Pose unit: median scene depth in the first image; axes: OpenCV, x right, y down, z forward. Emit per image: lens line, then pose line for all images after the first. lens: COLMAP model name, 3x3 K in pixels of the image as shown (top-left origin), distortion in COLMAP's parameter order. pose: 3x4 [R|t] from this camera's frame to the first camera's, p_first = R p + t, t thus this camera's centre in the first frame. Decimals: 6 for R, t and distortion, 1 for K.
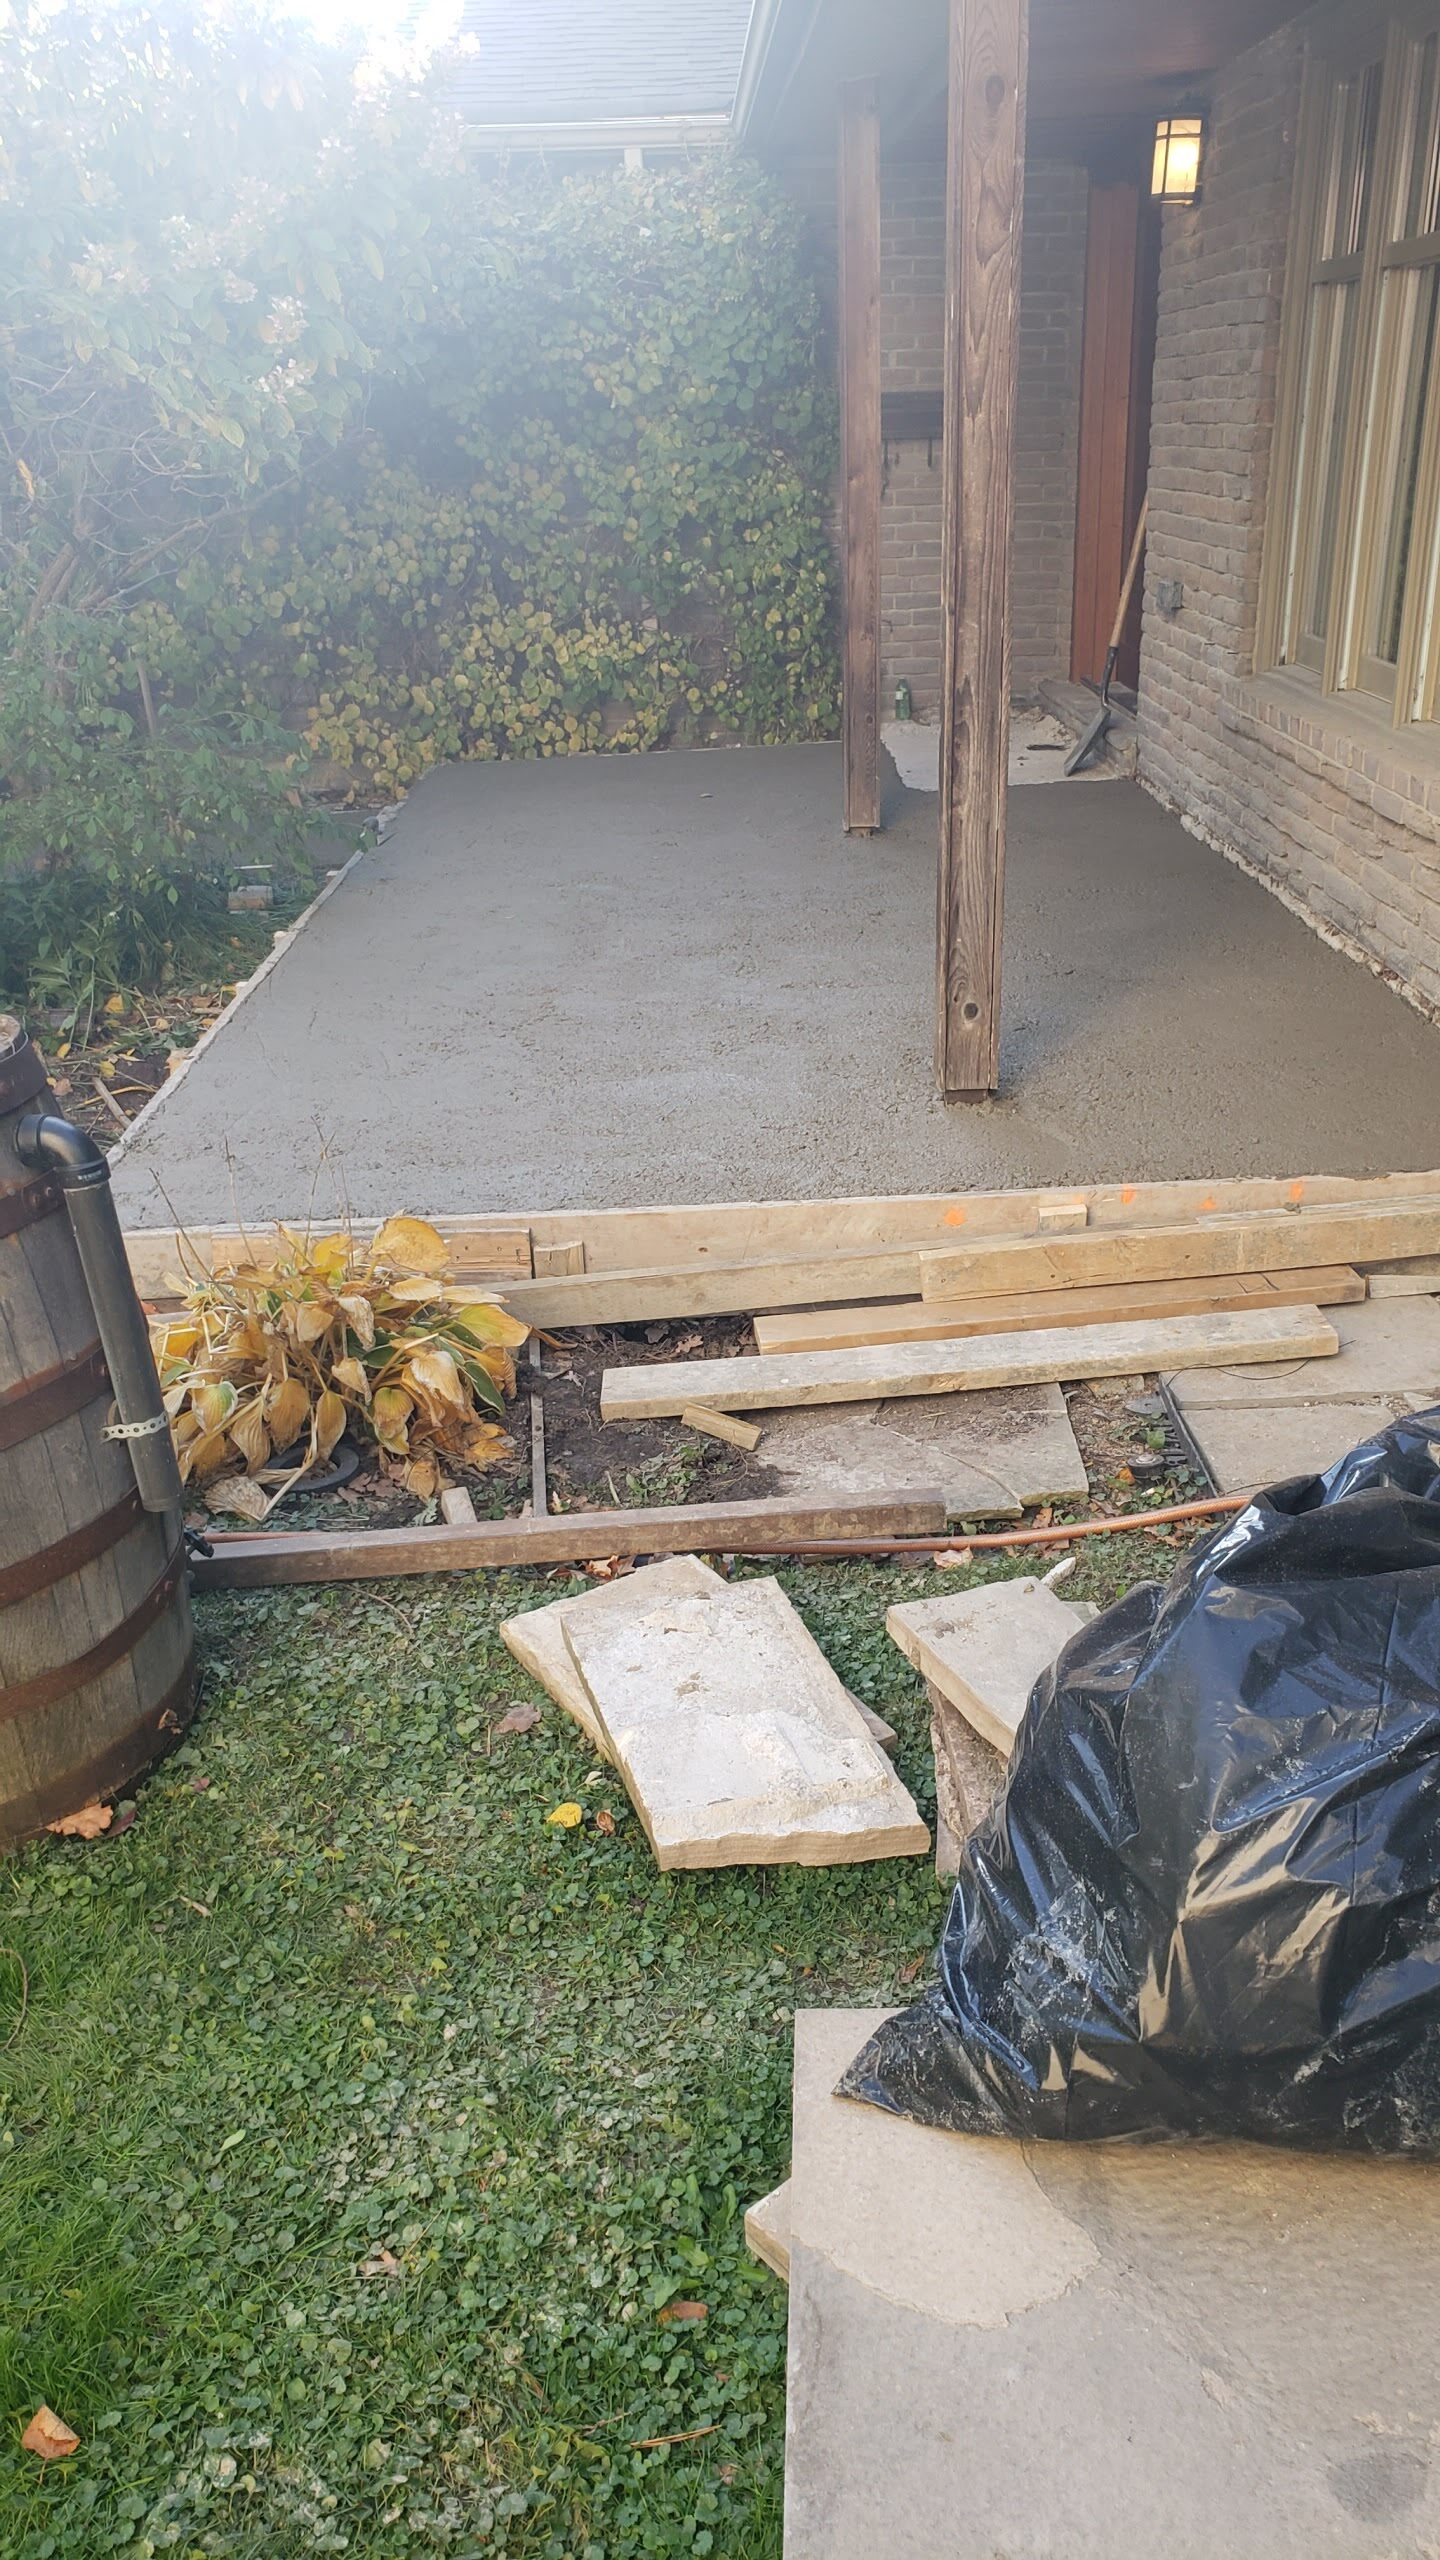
lens RADIAL K [[2060.8, 0, 736.9], [0, 2060.8, 1272.2], [0, 0, 1]] dist [0.064546, -0.000200]
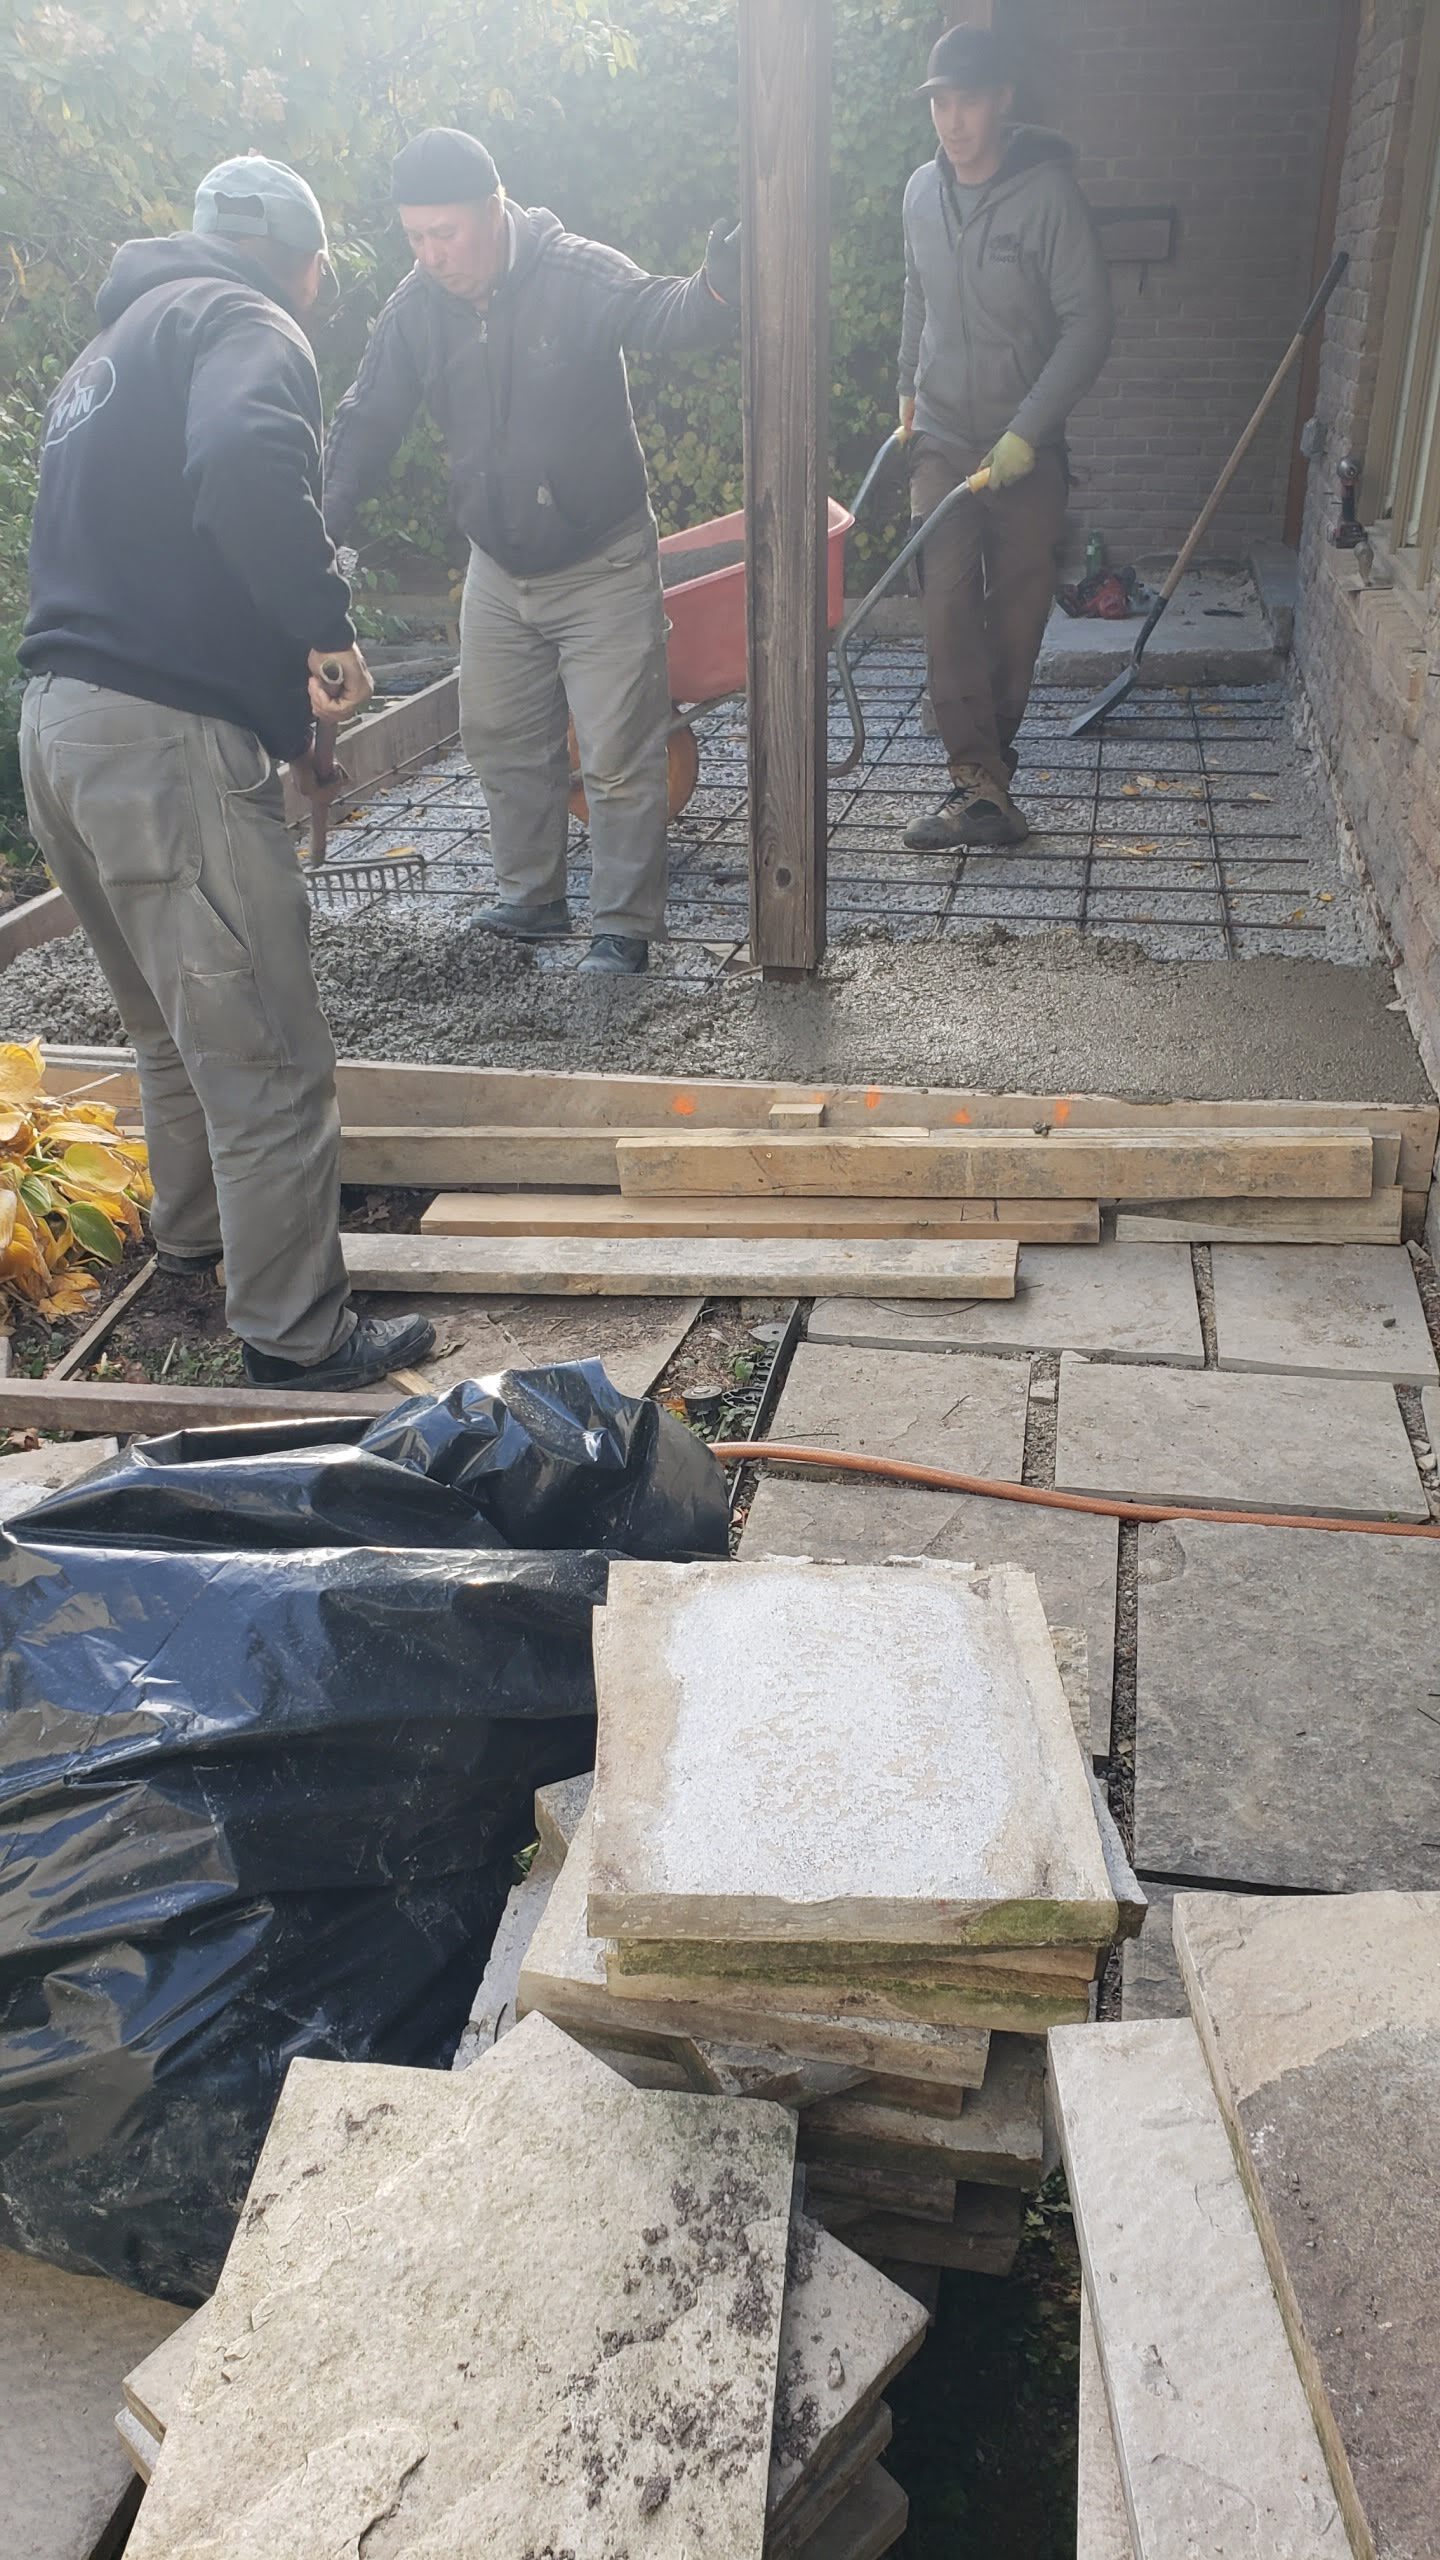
lens RADIAL K [[2072.9, 0, 720.0], [0, 2072.9, 1280.0], [0, 0, 1]] dist [0.004818, 0.100556]
pose [[0.976927, 0.107298, -0.184662, 0.302423], [-0.095768, 0.992919, 0.070289, -0.016097], [0.190896, -0.050983, 0.980285, 0.122610]]
